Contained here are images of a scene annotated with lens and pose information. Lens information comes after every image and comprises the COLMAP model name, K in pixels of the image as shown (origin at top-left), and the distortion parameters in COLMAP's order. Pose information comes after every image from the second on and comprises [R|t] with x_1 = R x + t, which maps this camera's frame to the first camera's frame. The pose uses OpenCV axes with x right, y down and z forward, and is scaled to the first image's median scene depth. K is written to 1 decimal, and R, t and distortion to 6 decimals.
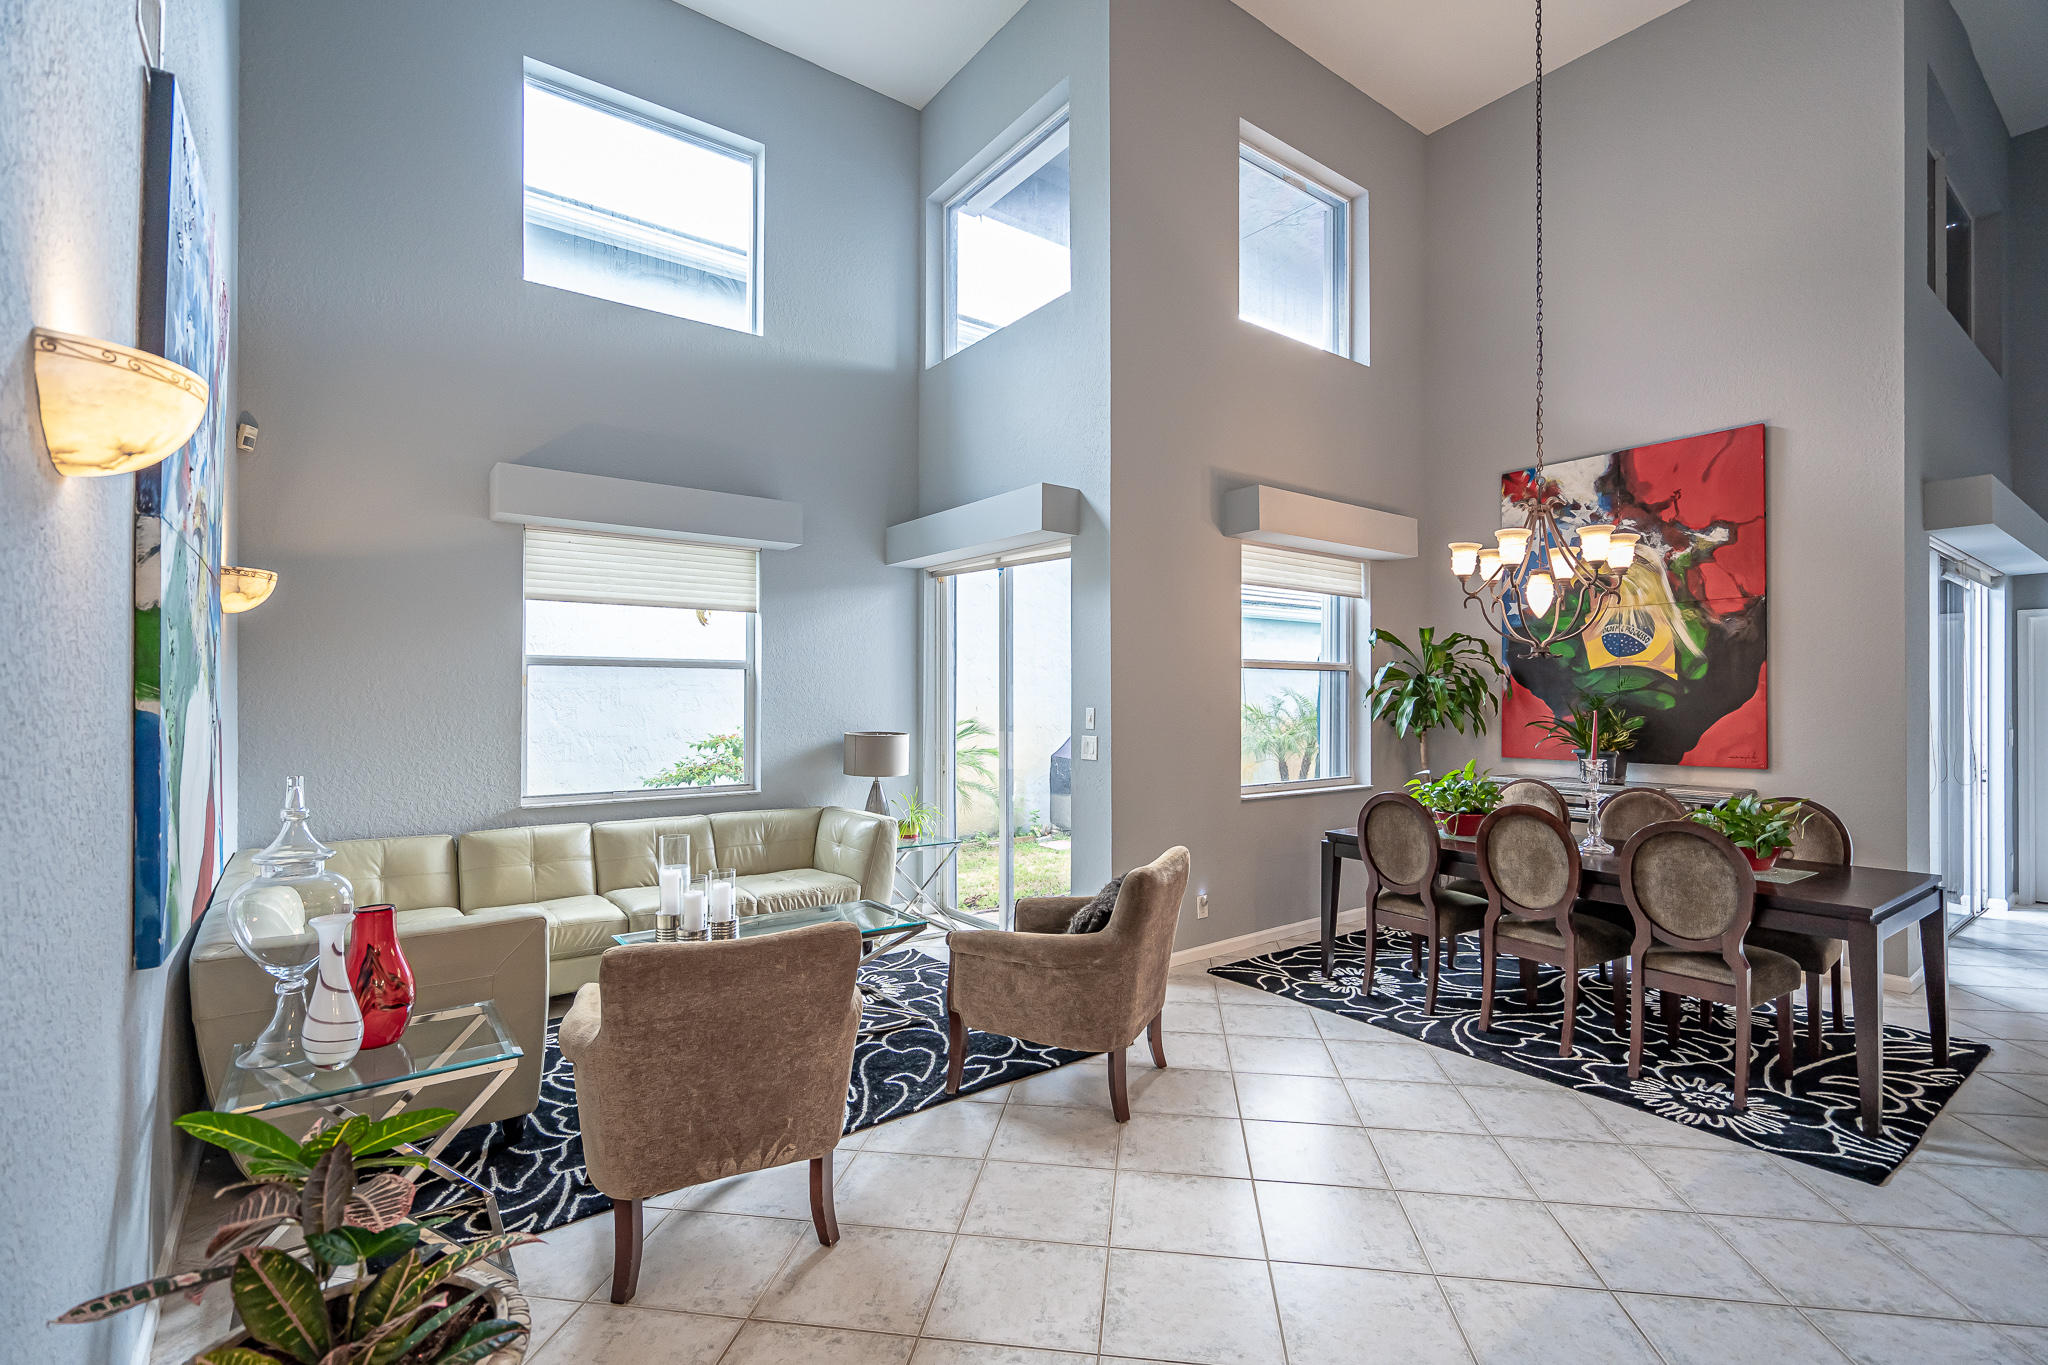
lens RADIAL K [[940.7, 0, 1032.5], [0, 940.7, 690.9], [0, 0, 1]] dist [-0.003824, 0.002440]
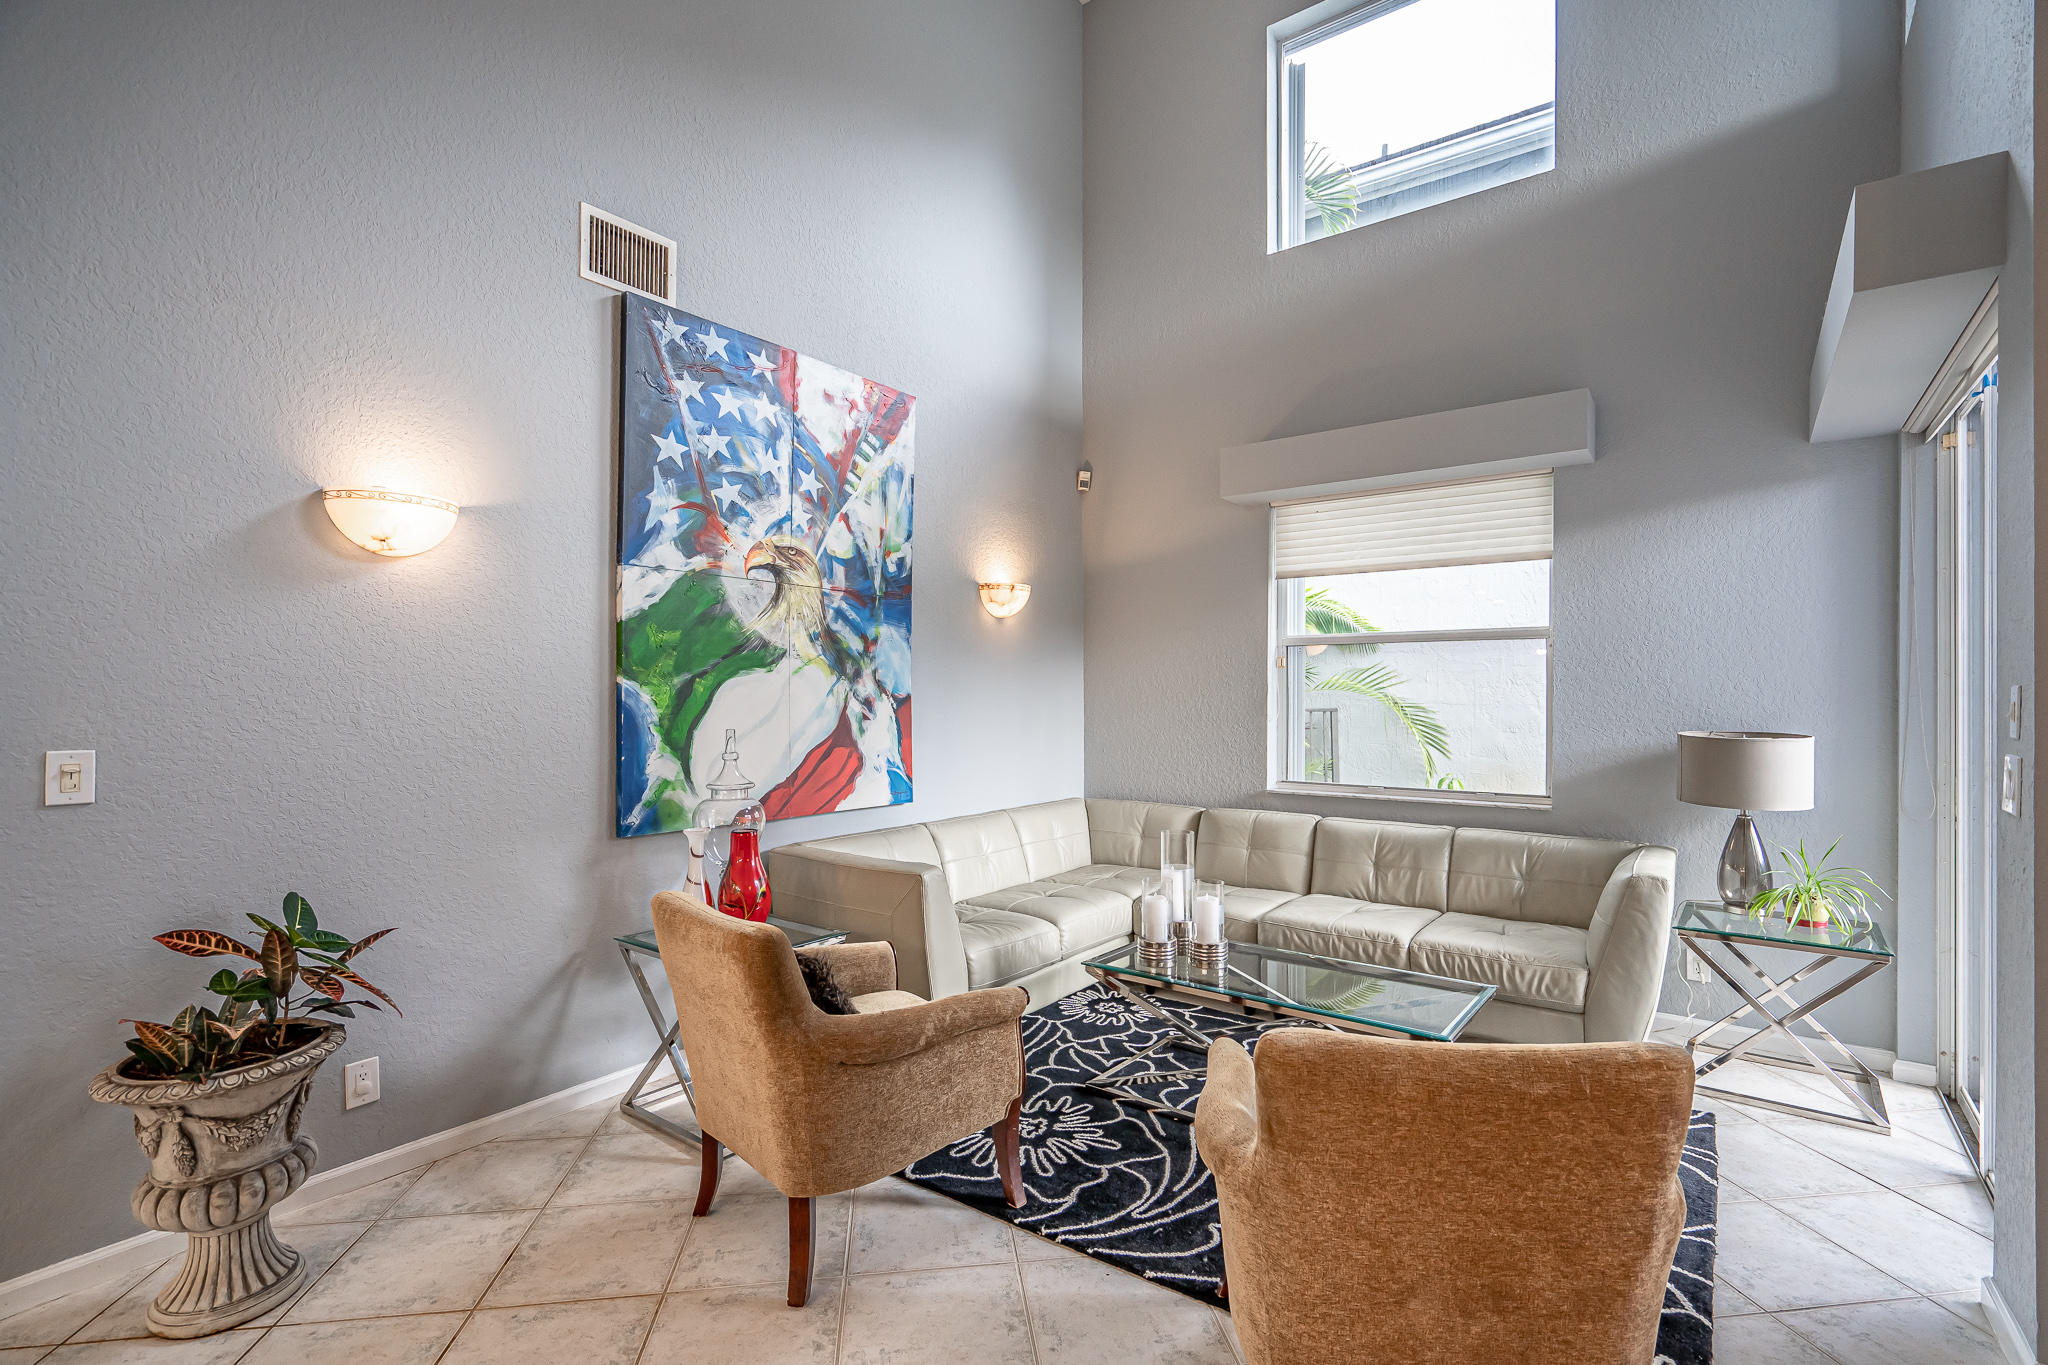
lens RADIAL K [[940.7, 0, 1037.0], [0, 940.7, 689.3], [0, 0, 1]] dist [-0.003824, 0.002440]
pose [[0.272064, -0.002470, -0.962276, 0.339980], [0.008481, 0.999964, -0.000169, 0.015594], [0.962242, -0.008115, 0.272075, 0.499186]]
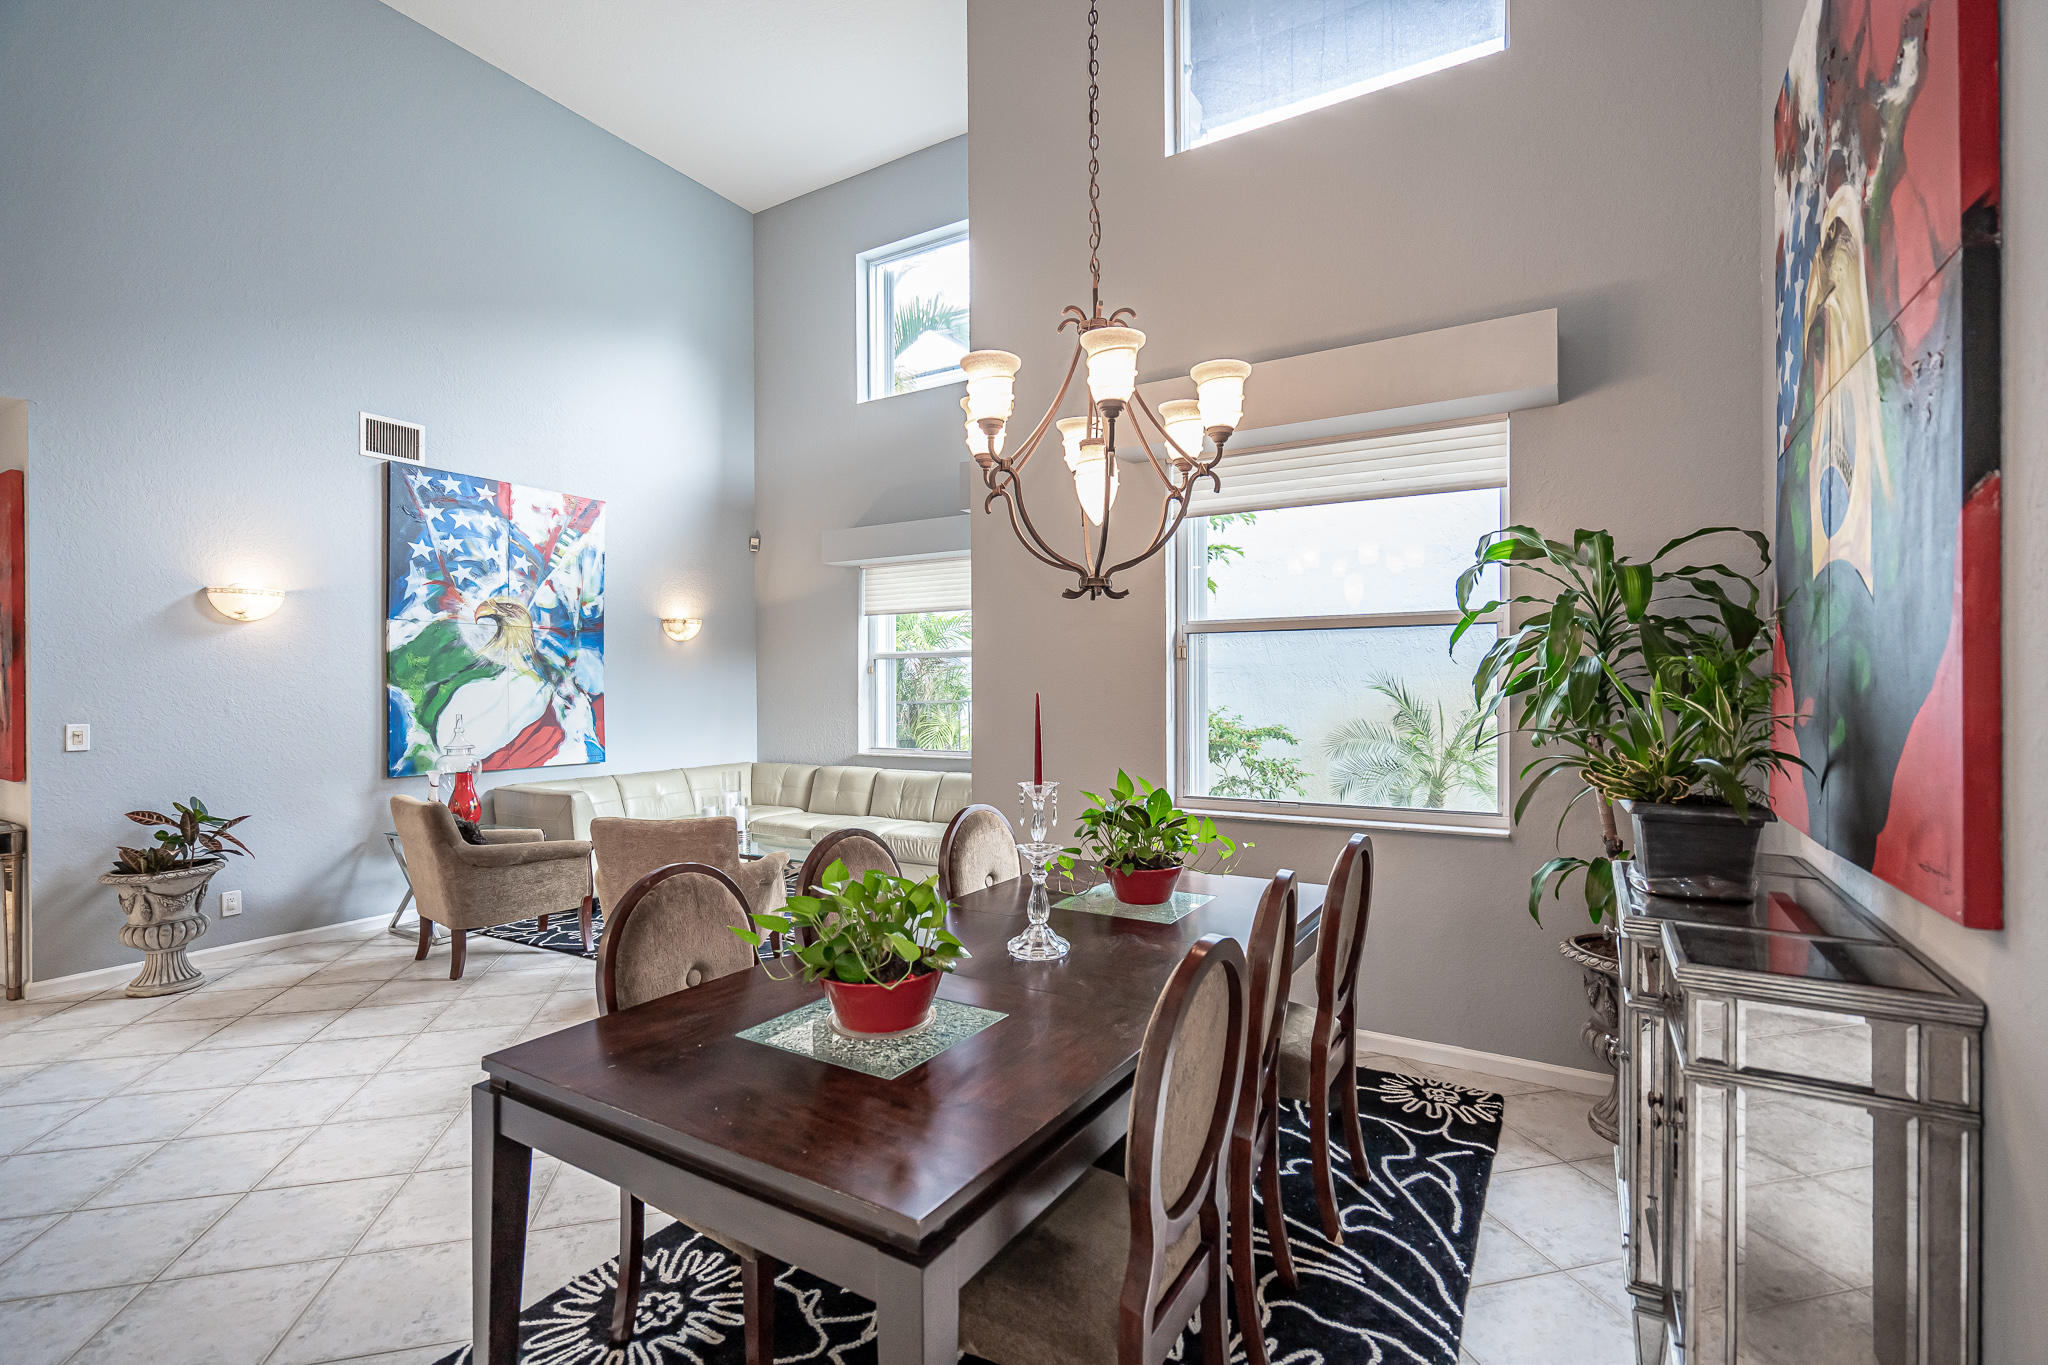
lens RADIAL K [[940.7, 0, 1032.9], [0, 940.7, 688.1], [0, 0, 1]] dist [-0.003824, 0.002440]
pose [[0.369826, 0.001212, -0.929100, 0.966730], [0.013249, 0.999891, 0.006578, 0.011557], [0.929007, -0.014742, 0.369769, 0.699987]]
